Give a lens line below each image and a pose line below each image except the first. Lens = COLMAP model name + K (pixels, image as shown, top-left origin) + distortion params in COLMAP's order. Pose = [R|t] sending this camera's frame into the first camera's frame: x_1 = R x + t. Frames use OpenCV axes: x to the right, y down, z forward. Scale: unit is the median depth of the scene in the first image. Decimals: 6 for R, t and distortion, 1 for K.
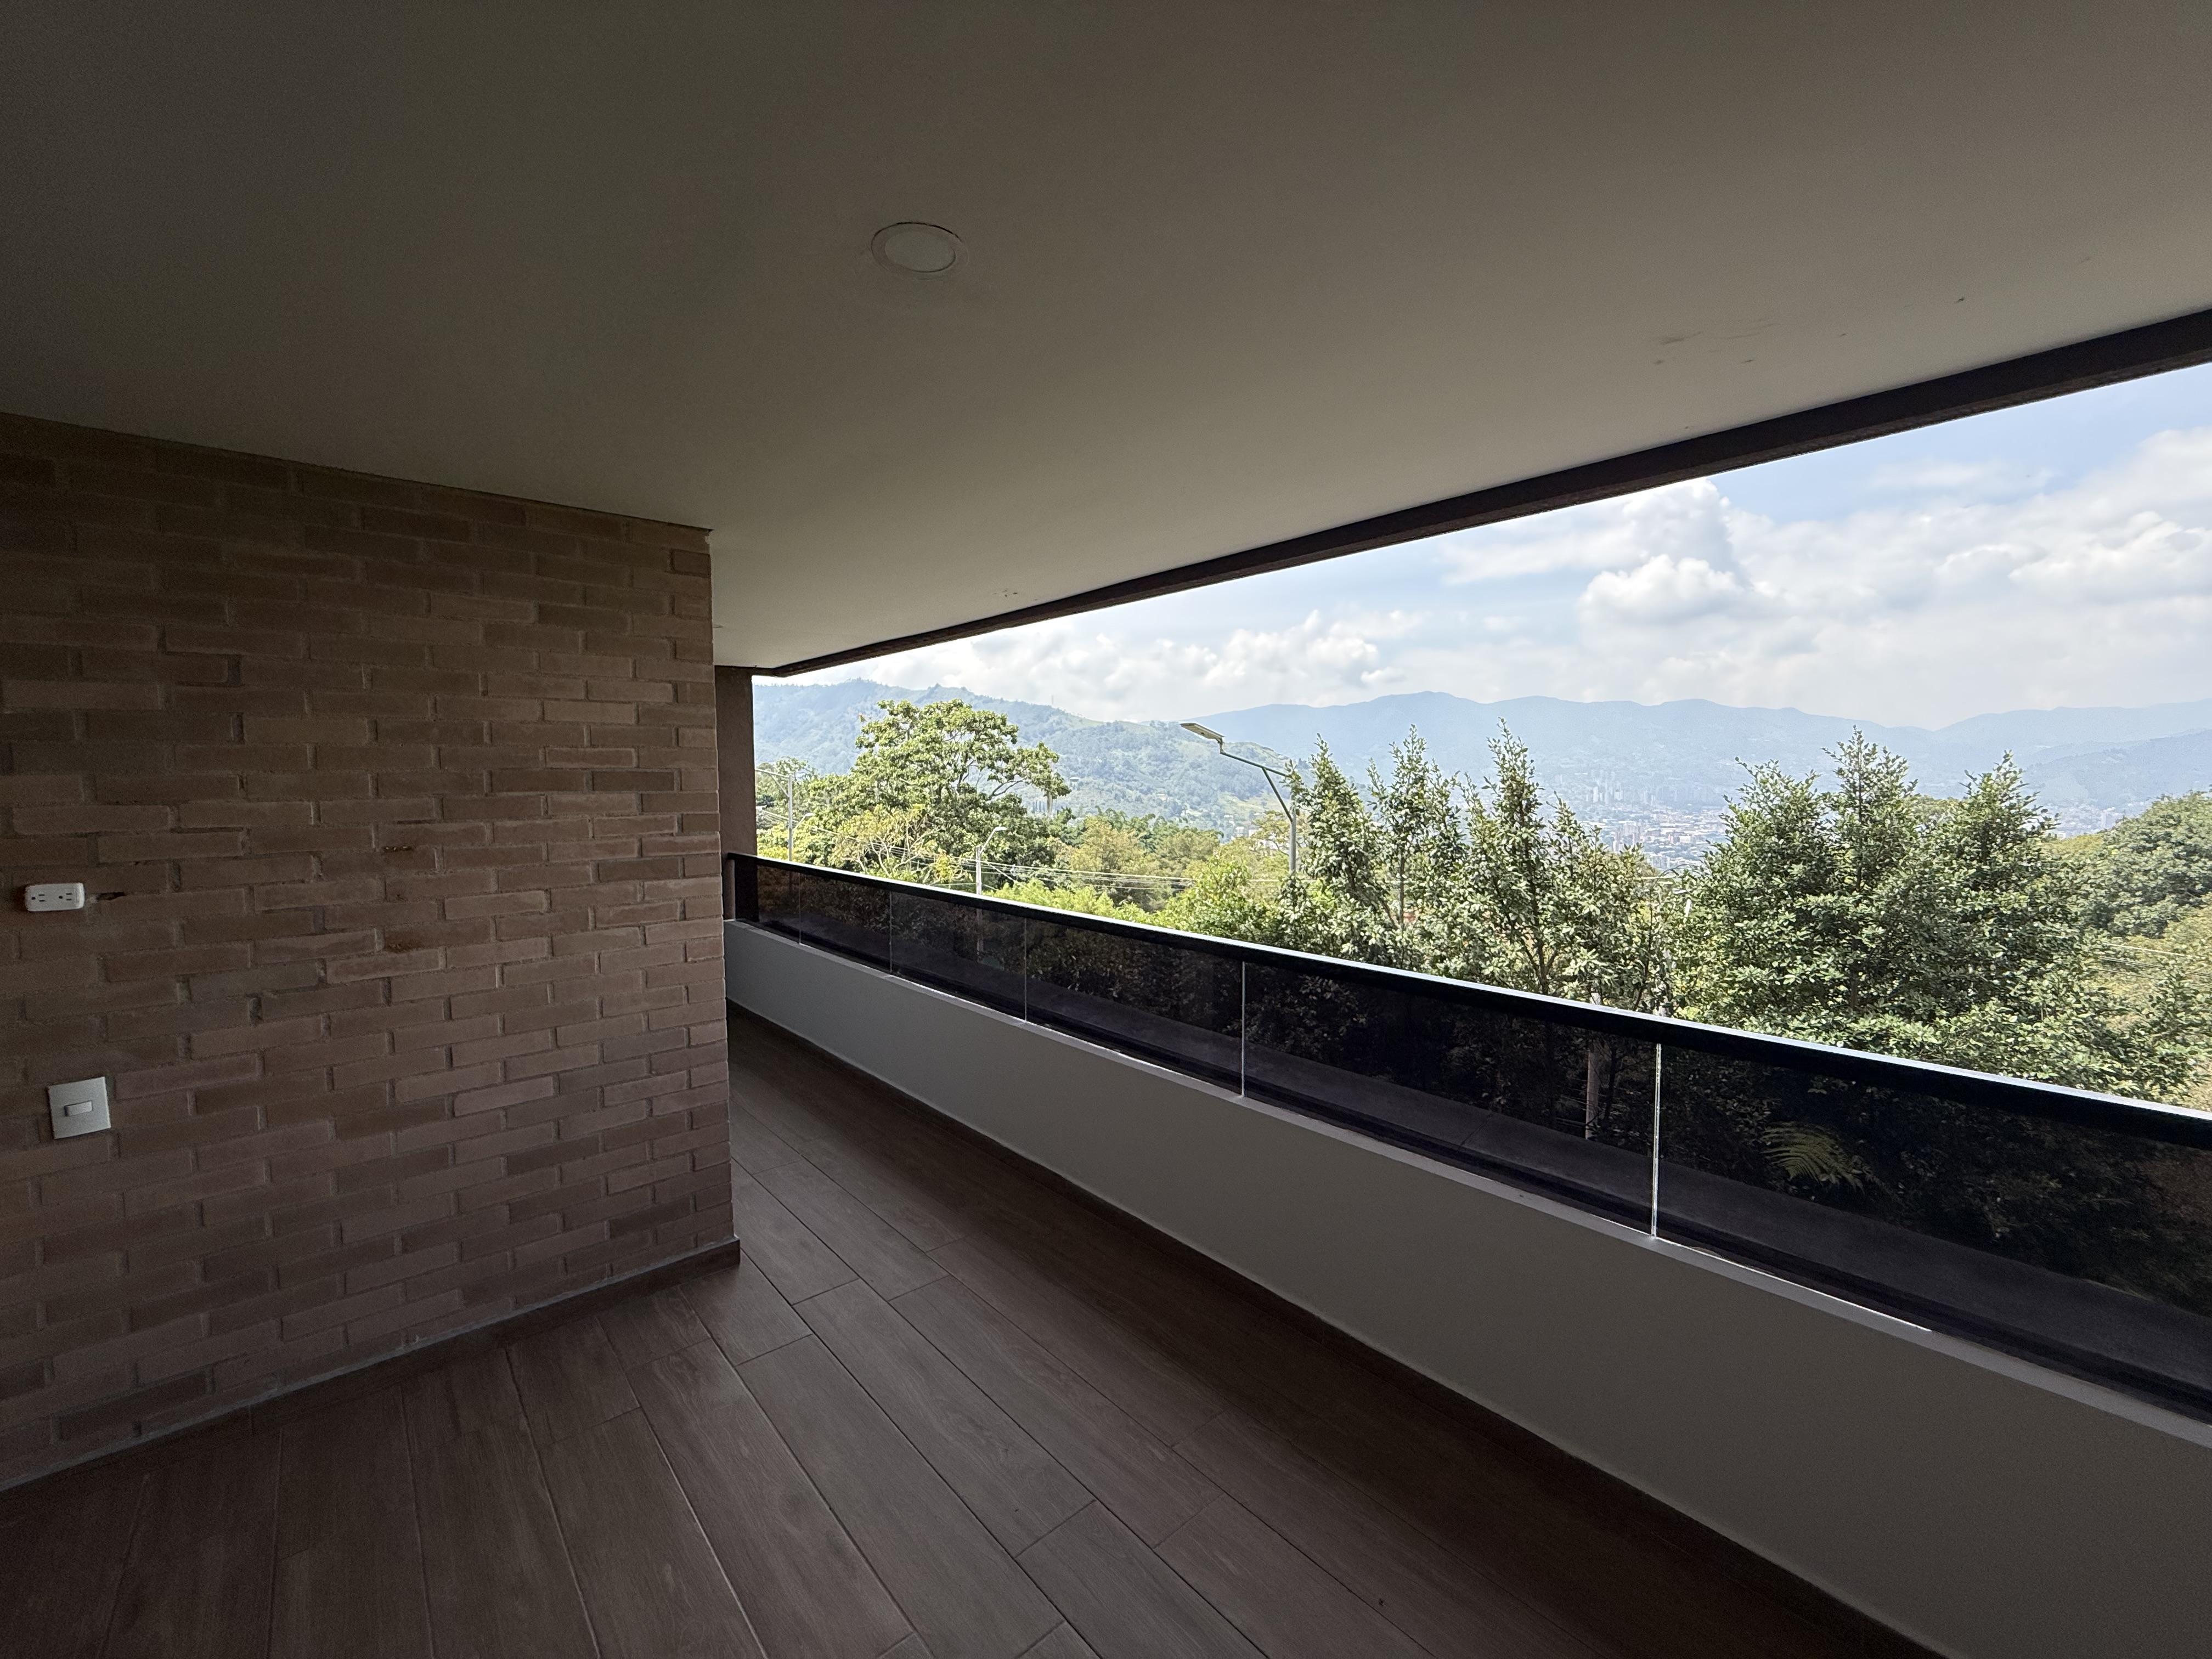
lens RADIAL K [[879.3, 0, 1100.8], [0, 879.3, 823.9], [0, 0, 1]] dist [-0.000971, -0.000284]
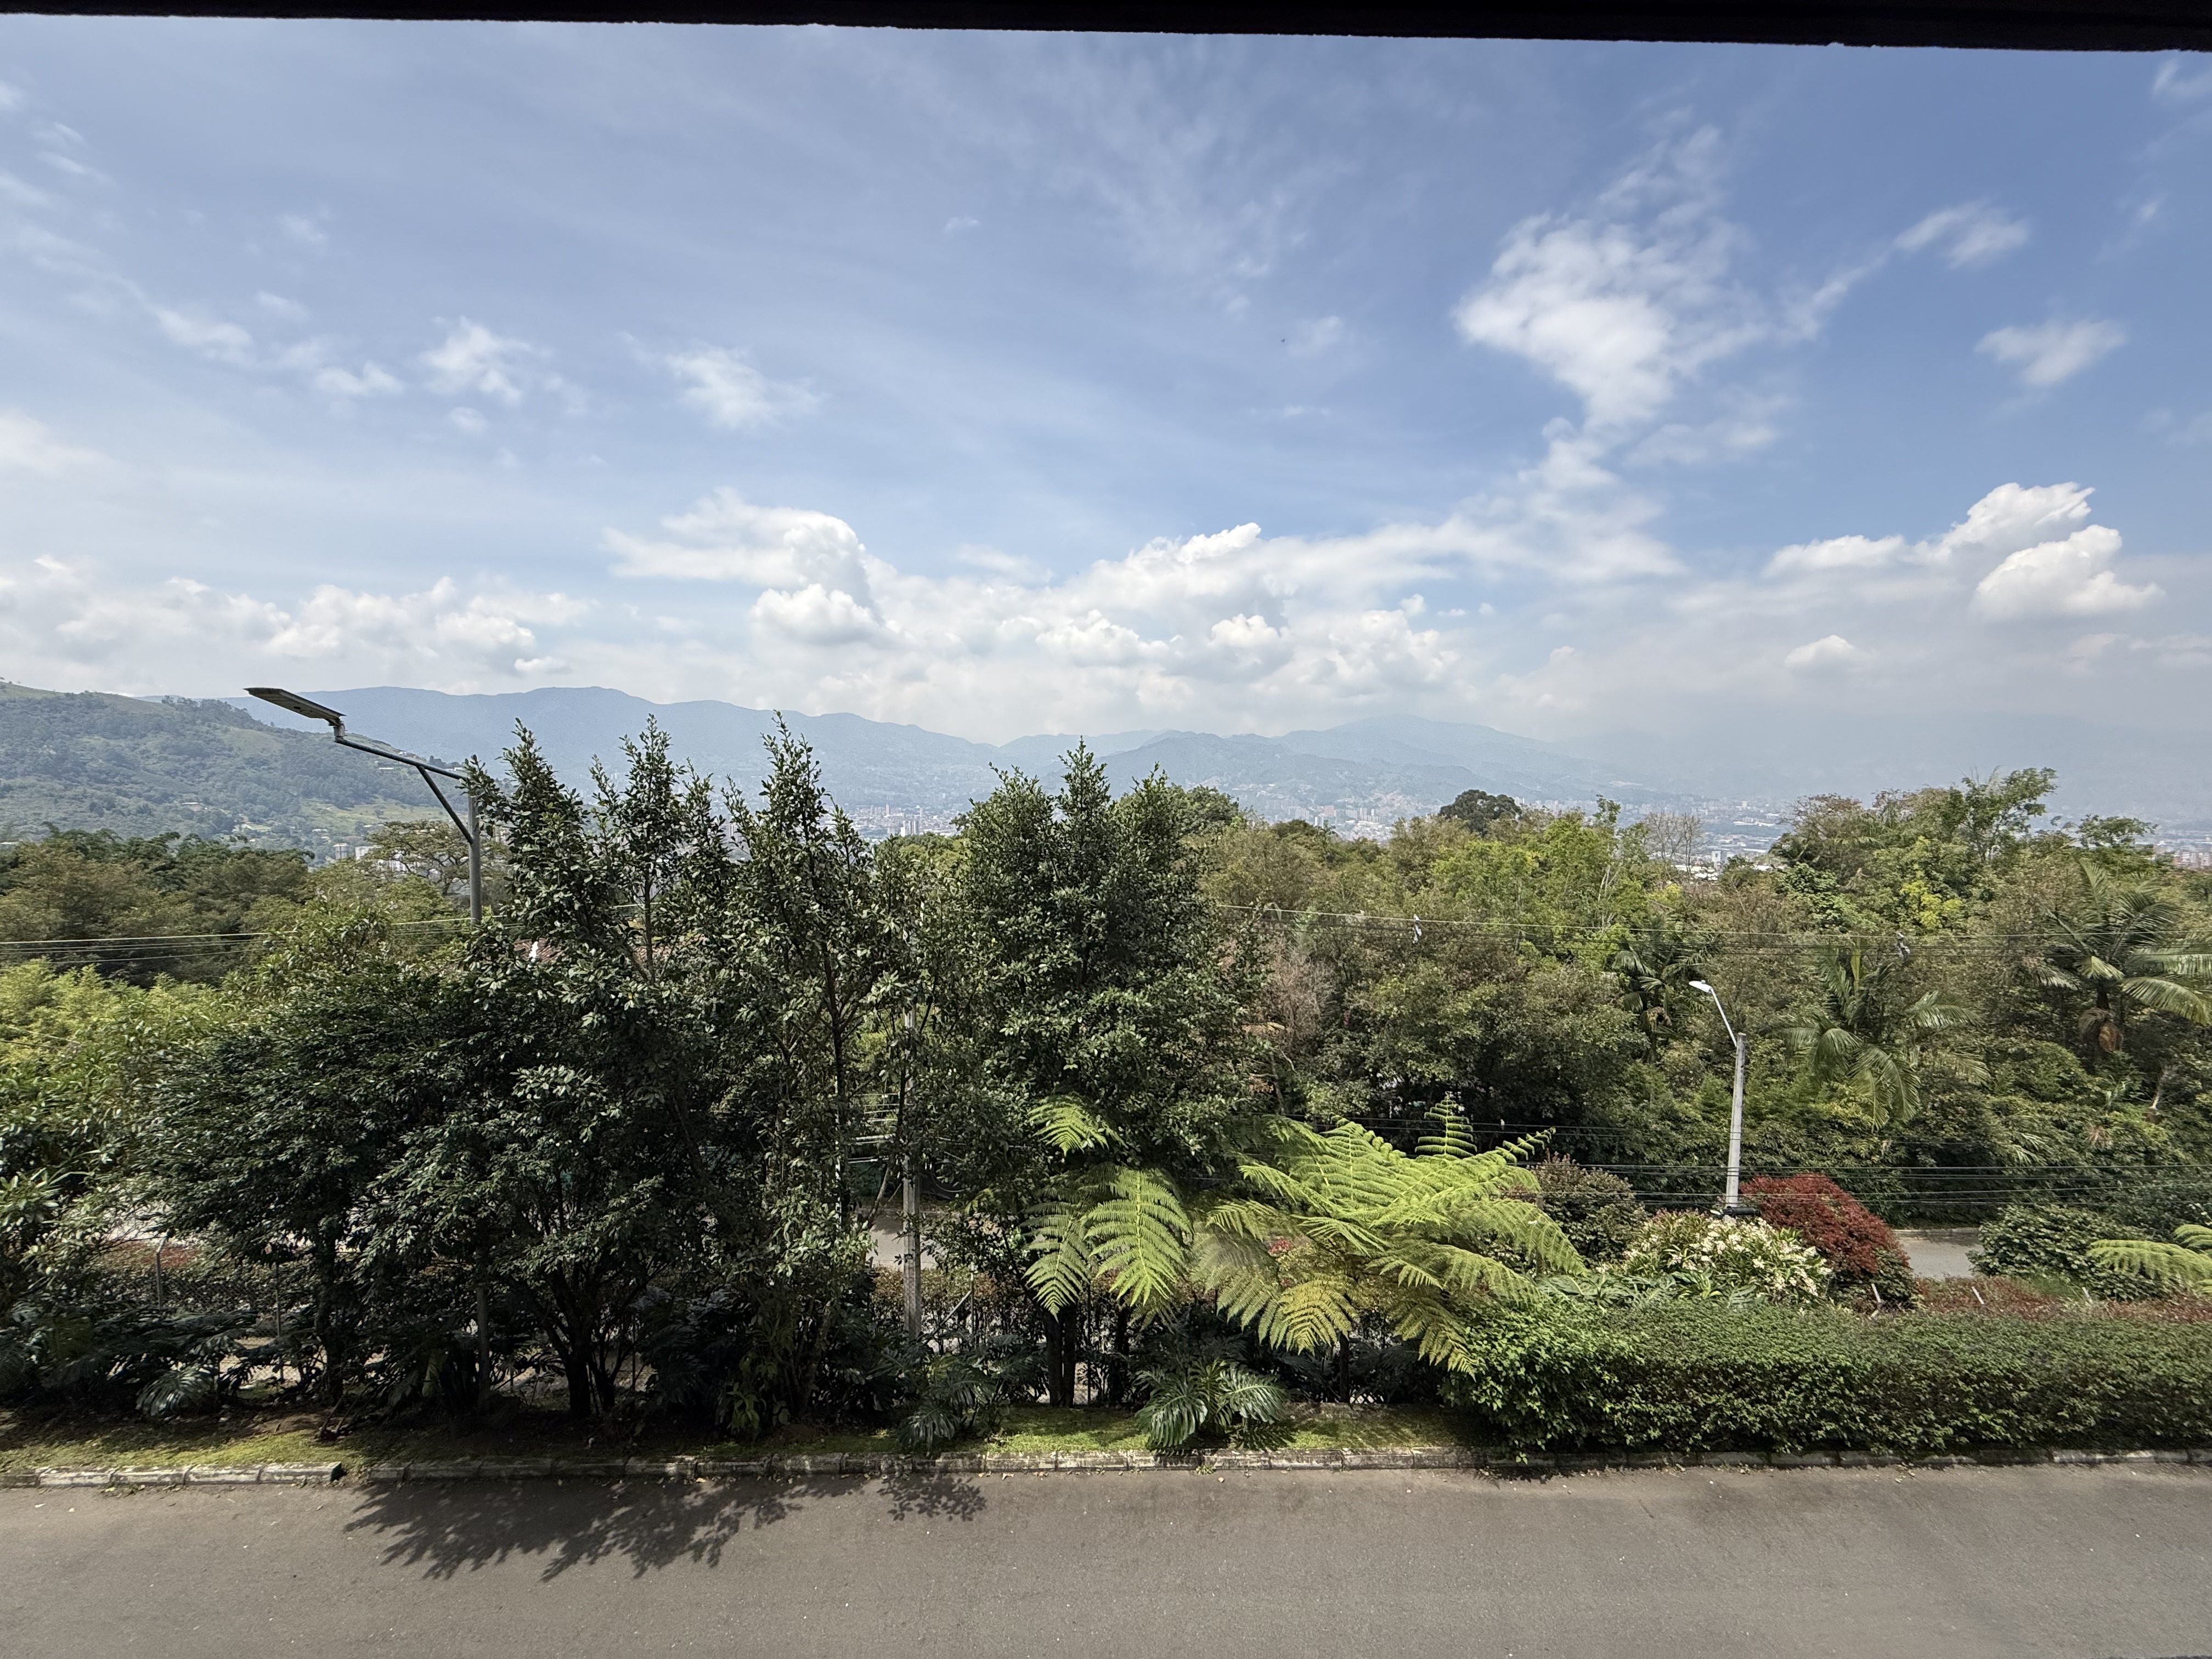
lens RADIAL K [[879.3, 0, 1100.8], [0, 879.3, 823.9], [0, 0, 1]] dist [-0.000971, -0.000284]
pose [[0.643627, -0.034418, 0.764565, 0.005509], [0.036822, 0.999224, 0.013984, -0.010327], [-0.764453, 0.019152, 0.644395, 0.181973]]
